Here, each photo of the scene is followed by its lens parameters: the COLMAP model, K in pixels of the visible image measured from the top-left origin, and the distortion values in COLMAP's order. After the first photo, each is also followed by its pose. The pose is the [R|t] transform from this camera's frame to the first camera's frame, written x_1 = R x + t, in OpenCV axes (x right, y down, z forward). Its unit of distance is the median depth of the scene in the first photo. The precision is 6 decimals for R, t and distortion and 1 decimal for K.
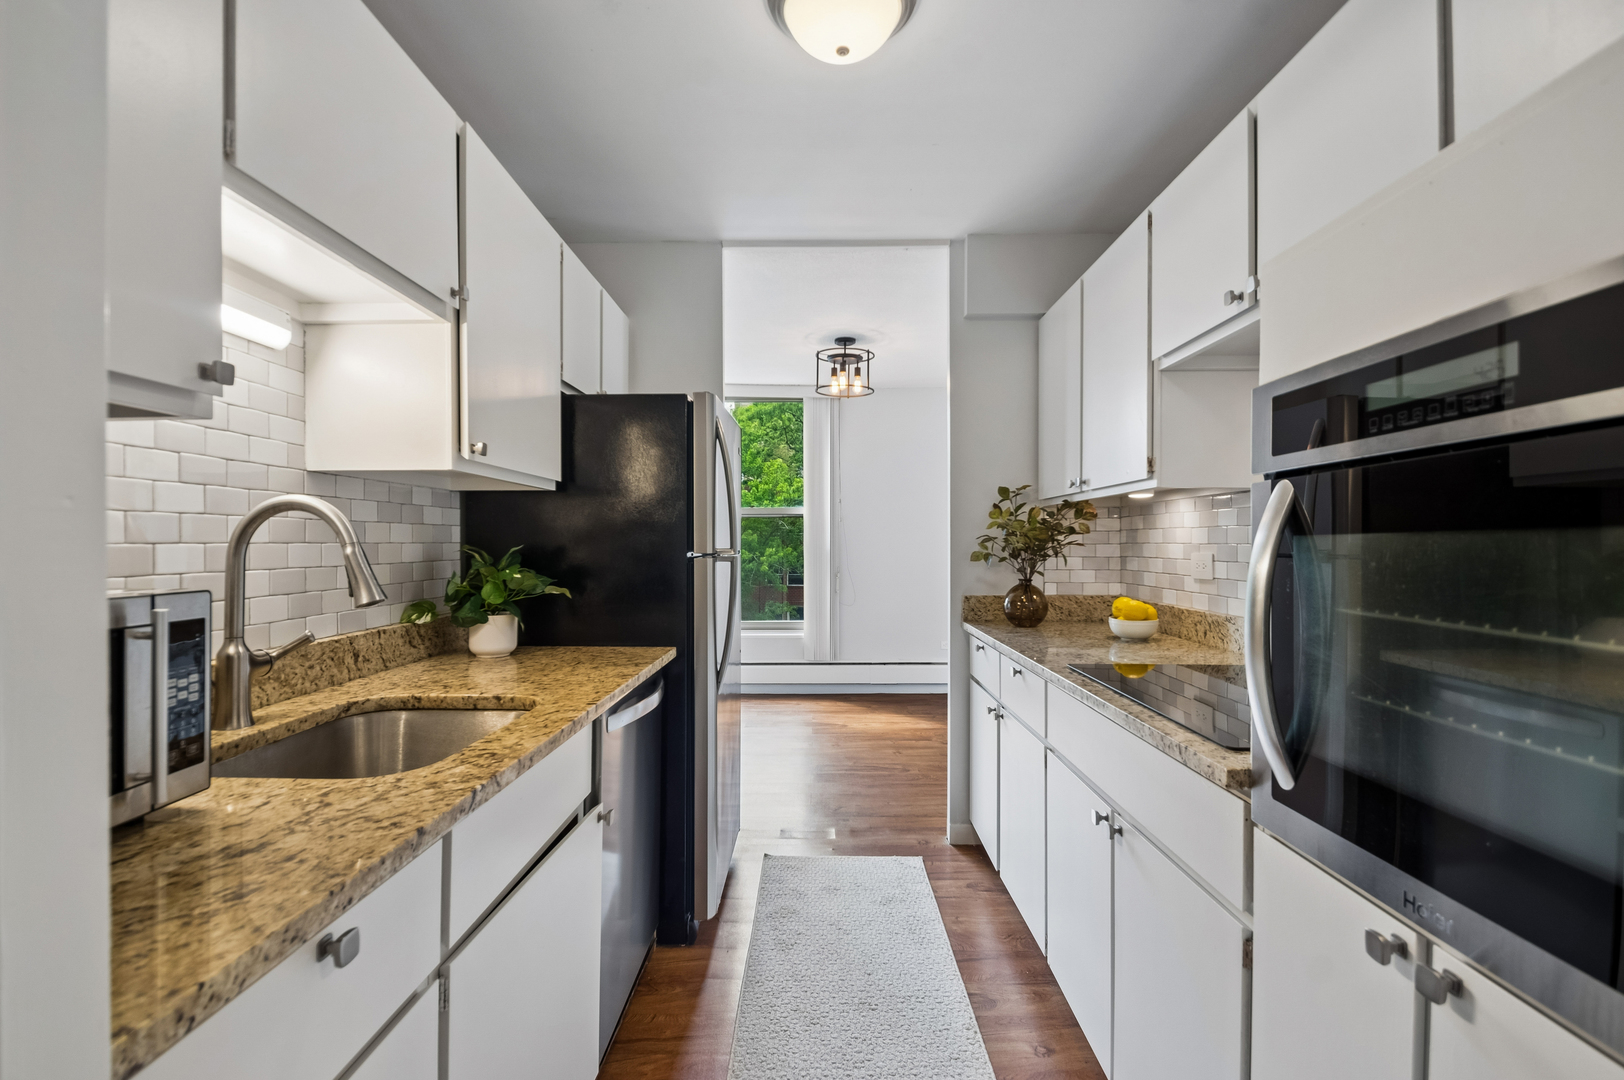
lens RADIAL K [[736.5, 0, 815.7], [0, 736.5, 537.6], [0, 0, 1]] dist [0.005956, -0.012745]
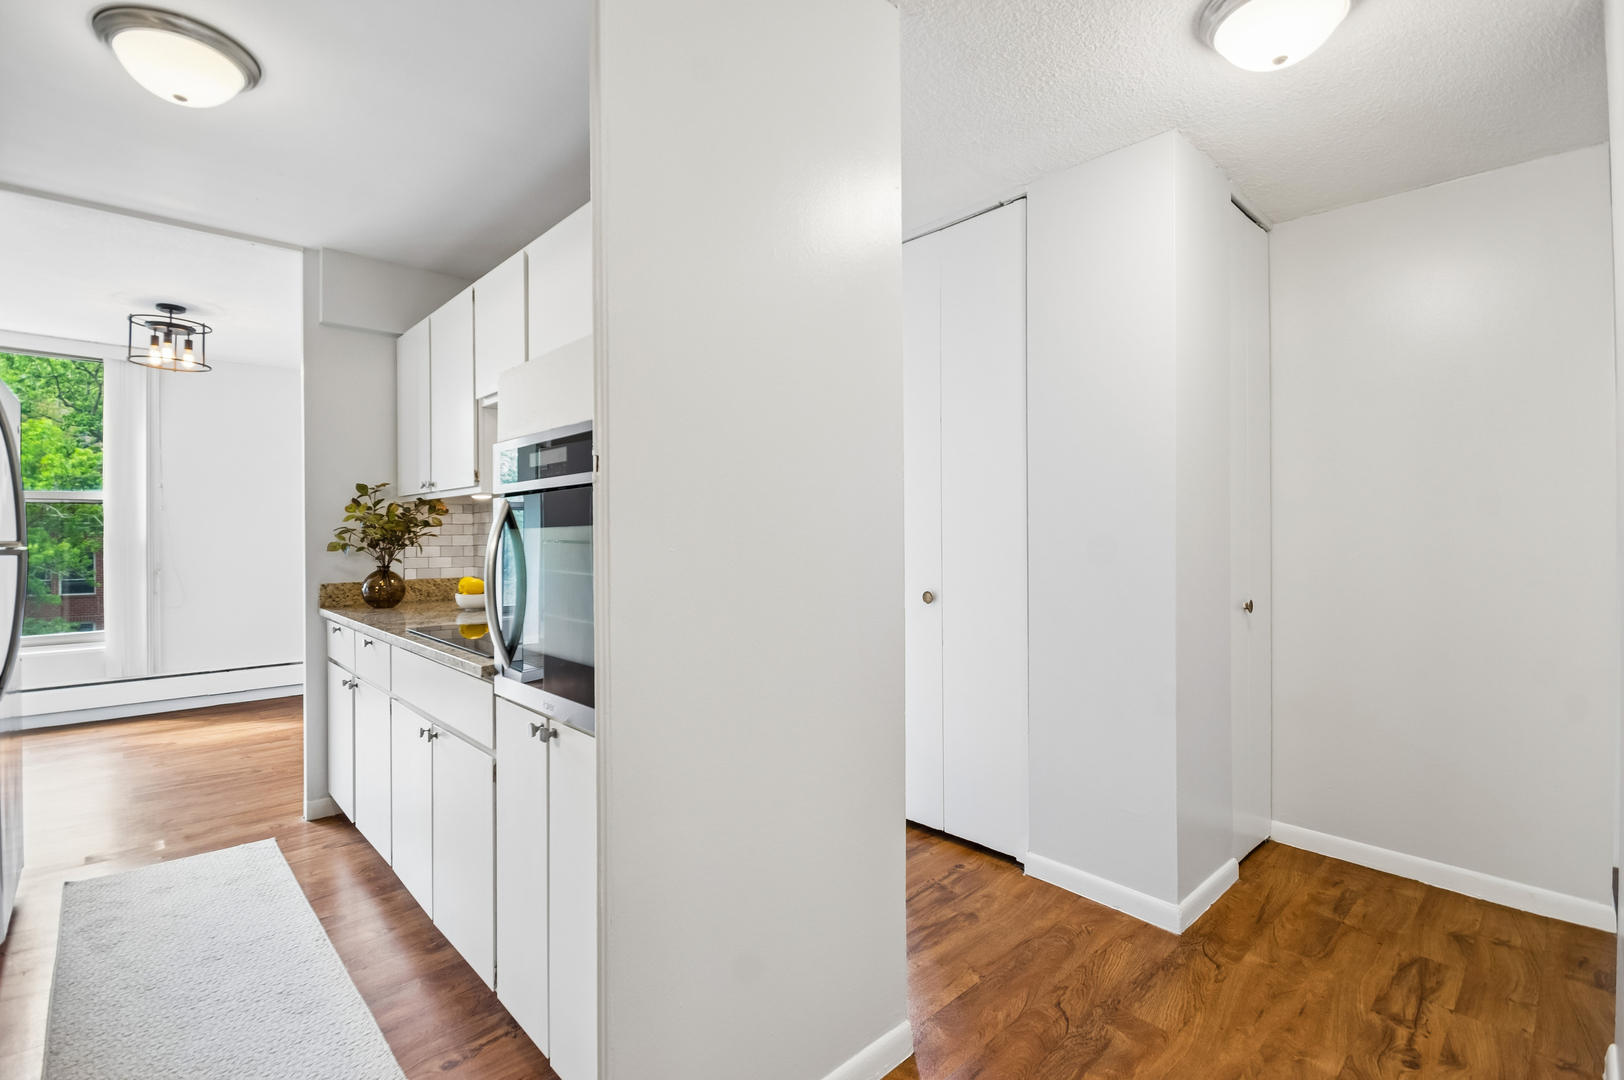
lens RADIAL K [[736.5, 0, 815.7], [0, 736.5, 537.6], [0, 0, 1]] dist [0.005956, -0.012745]
pose [[0.720084, -0.005660, 0.693864, -0.022821], [-0.002053, 0.999945, 0.010287, -0.000519], [-0.693884, -0.008831, 0.720033, -0.271348]]
